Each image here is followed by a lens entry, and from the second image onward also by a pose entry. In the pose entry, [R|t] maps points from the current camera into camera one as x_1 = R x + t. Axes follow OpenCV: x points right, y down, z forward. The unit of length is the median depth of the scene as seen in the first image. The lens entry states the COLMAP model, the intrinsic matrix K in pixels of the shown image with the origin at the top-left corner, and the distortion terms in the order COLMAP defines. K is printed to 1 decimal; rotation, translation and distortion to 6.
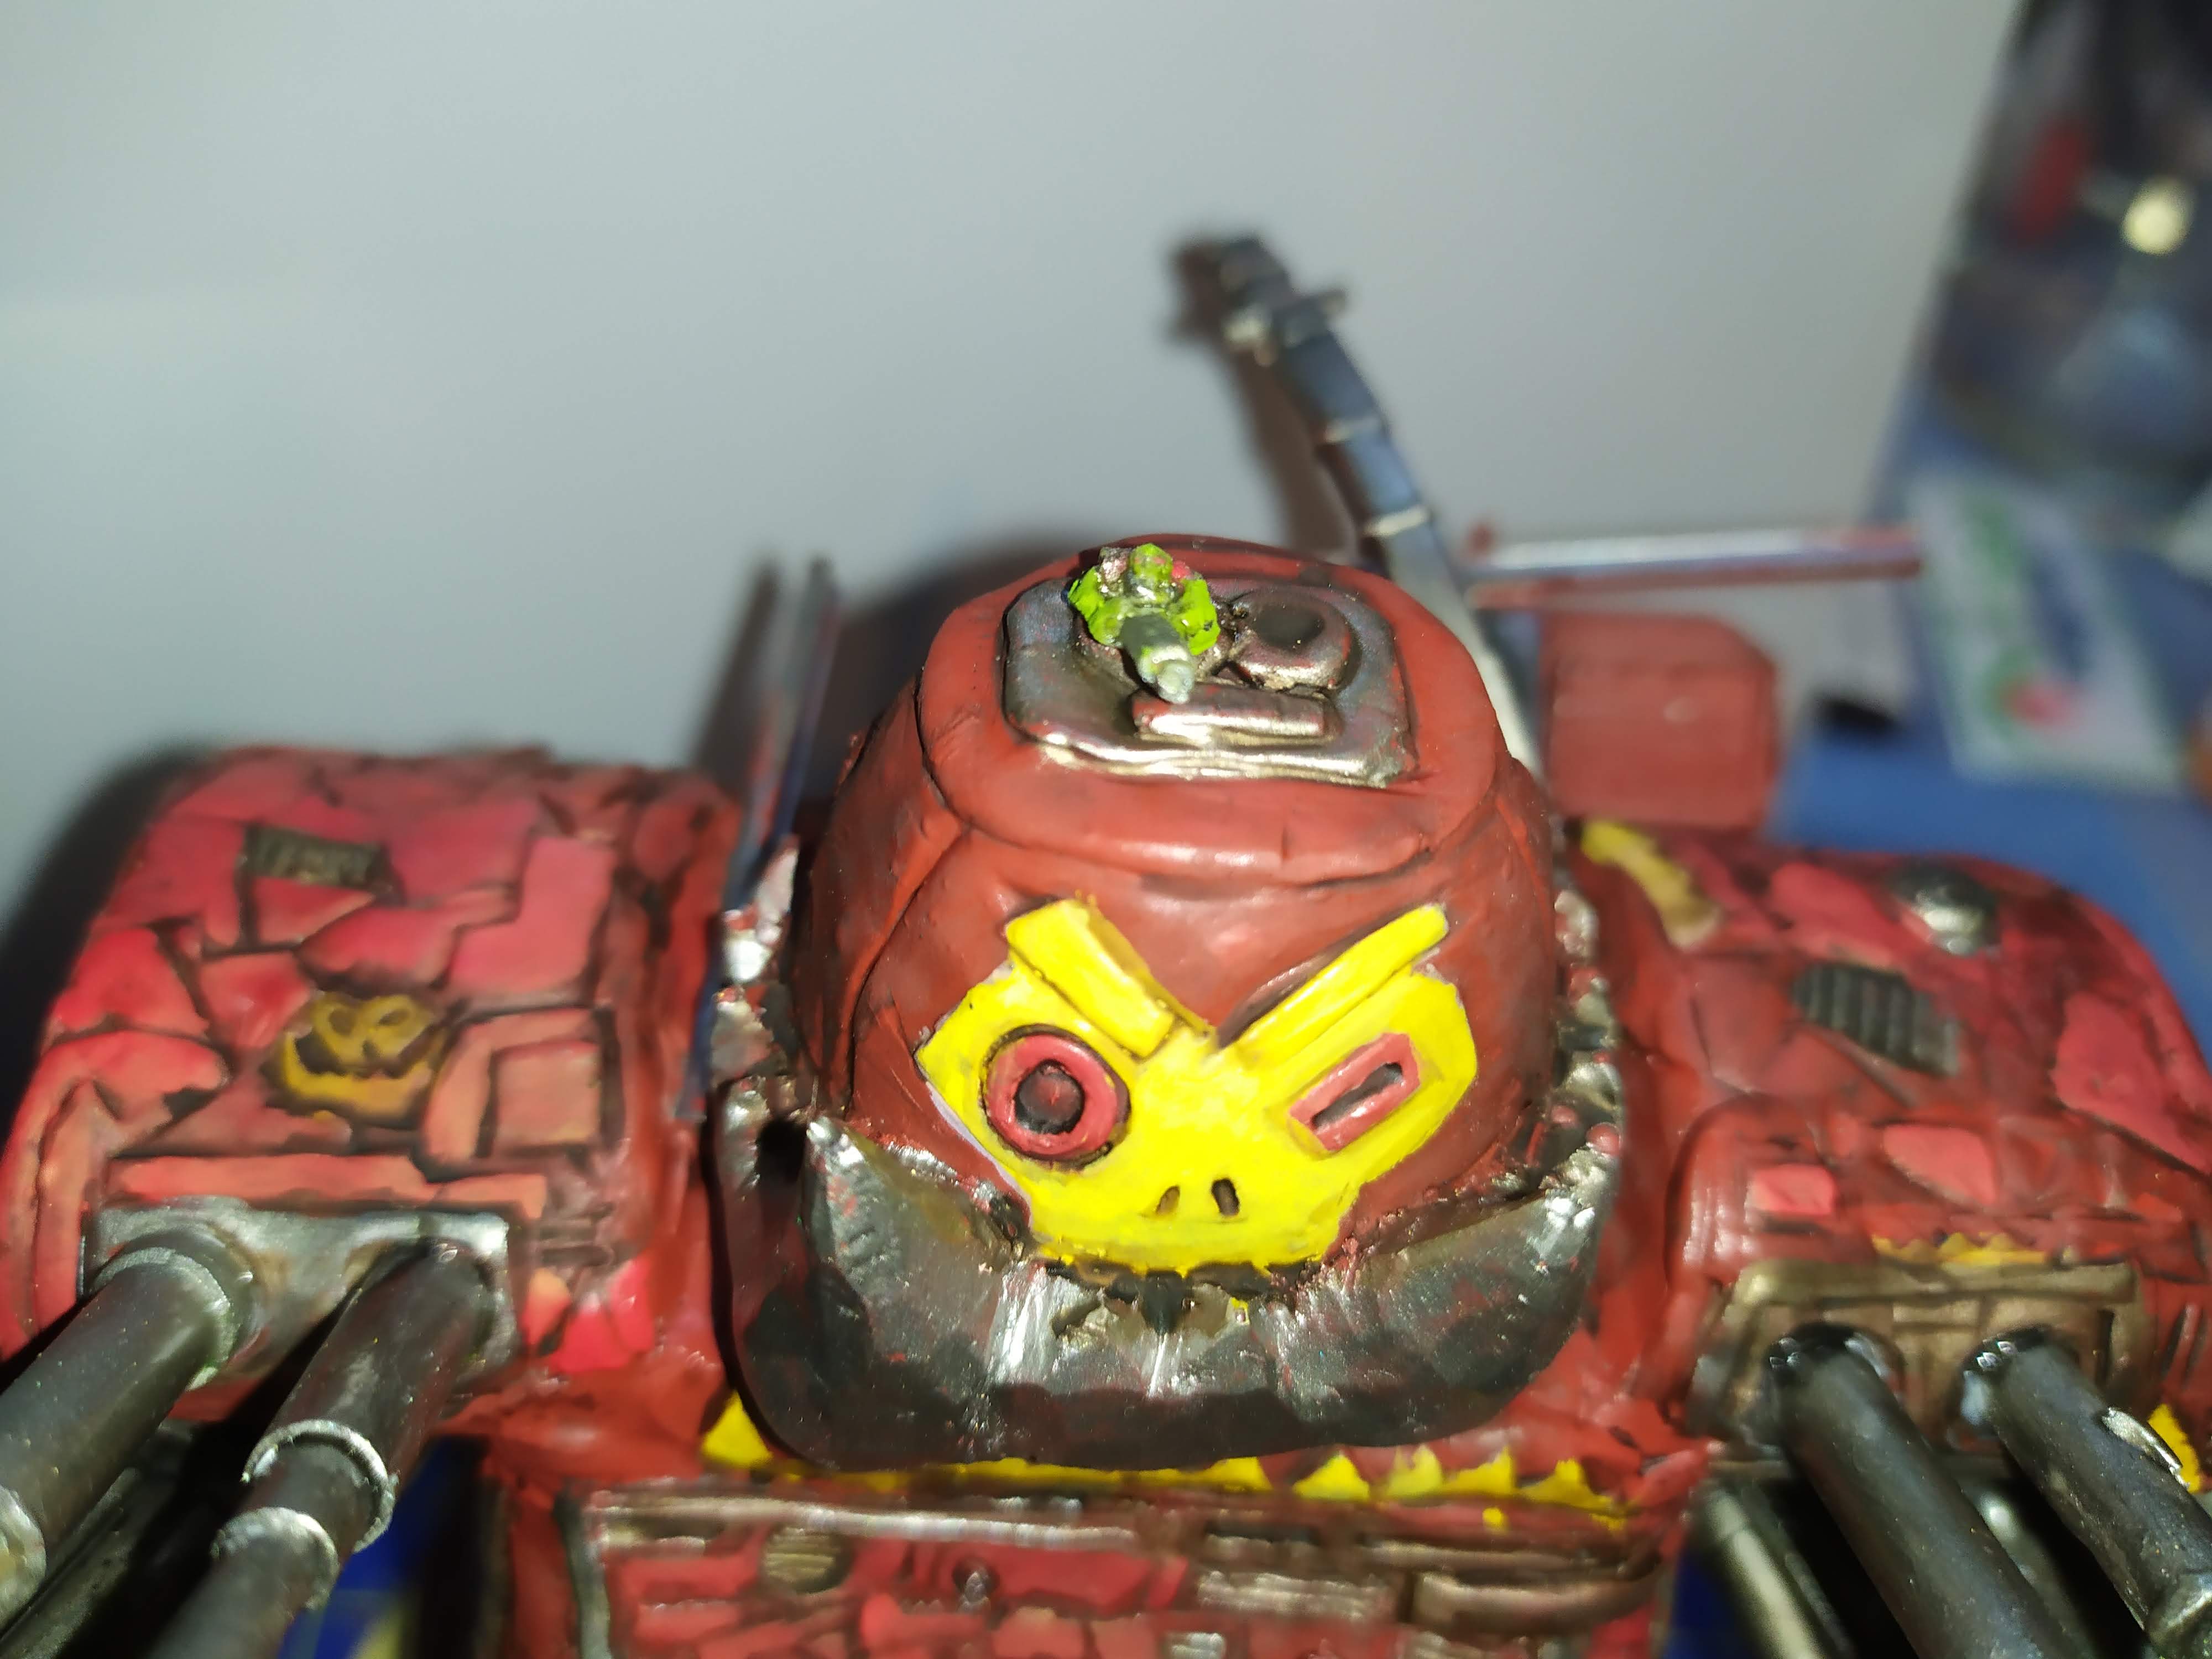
lens RADIAL K [[1735.0, 0, 1101.5], [0, 1735.0, 834.2], [0, 0, 1]] dist [0.015314, -0.023036]
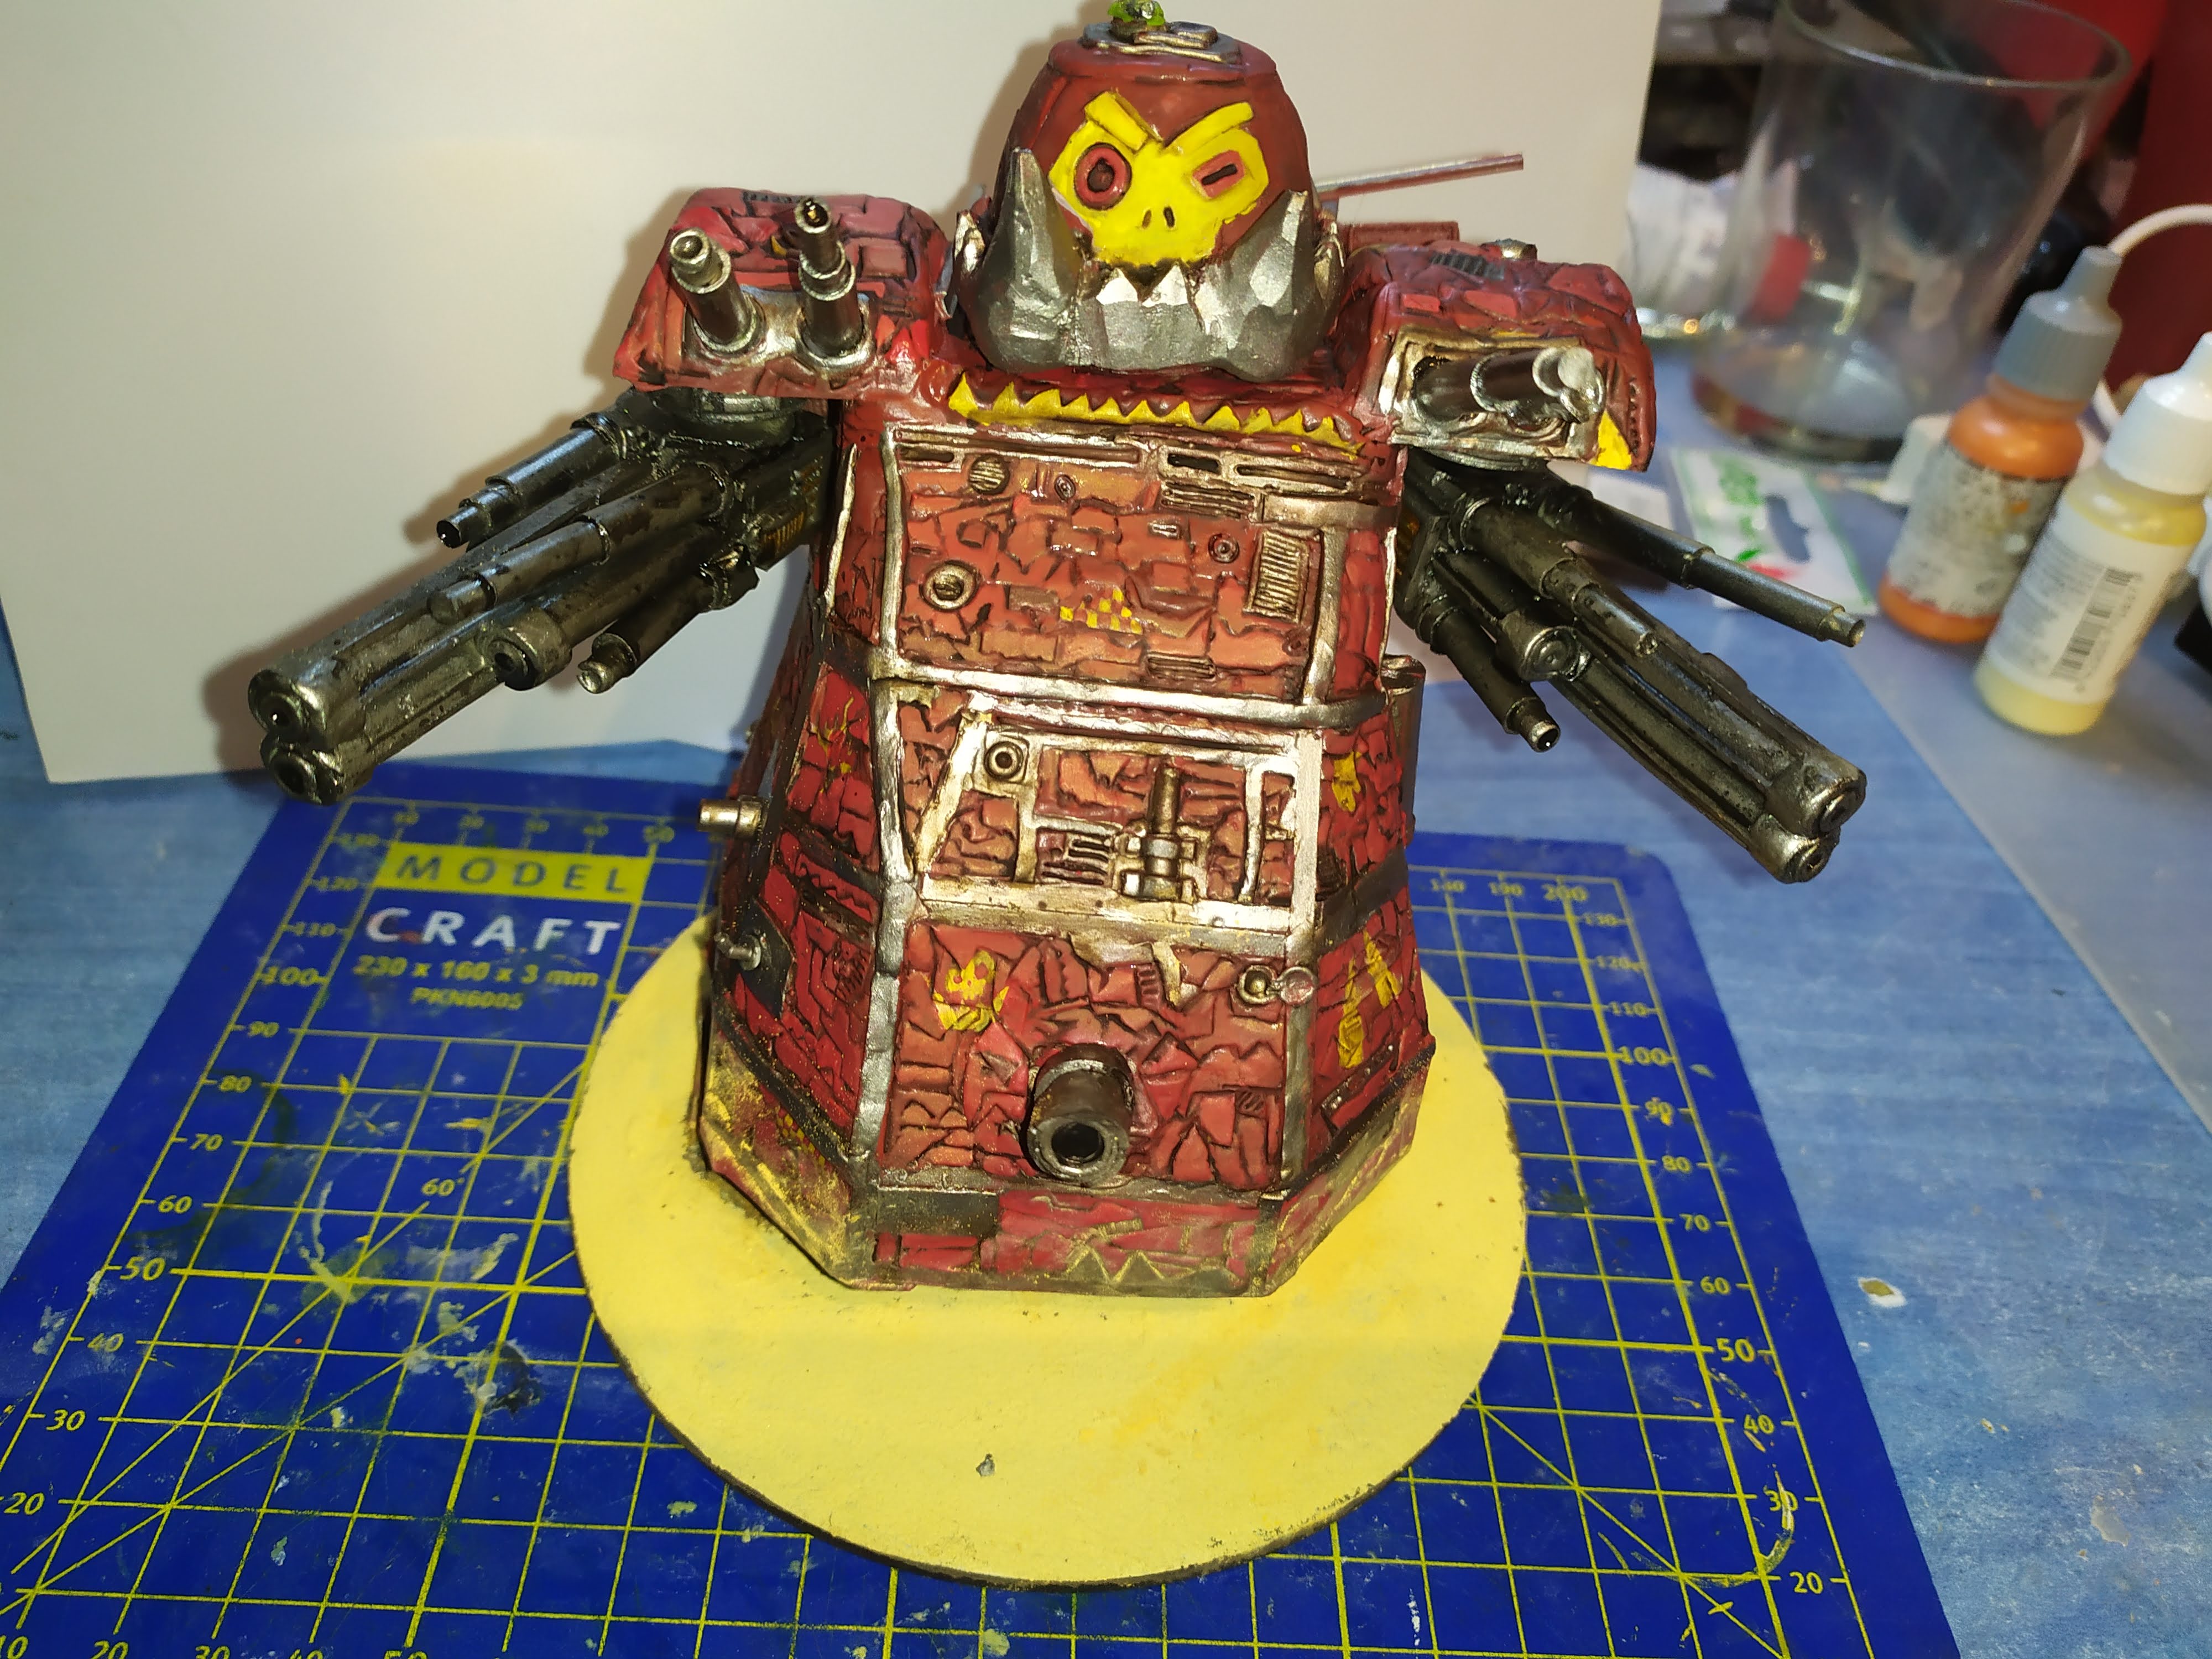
lens RADIAL K [[1735.0, 0, 1112.5], [0, 1735.0, 825.5], [0, 0, 1]] dist [0.015314, -0.023036]
pose [[0.999943, -0.010631, -0.001144, -0.019338], [0.010100, 0.974234, -0.225313, 1.655981], [0.003509, 0.225289, 0.974286, -1.291537]]
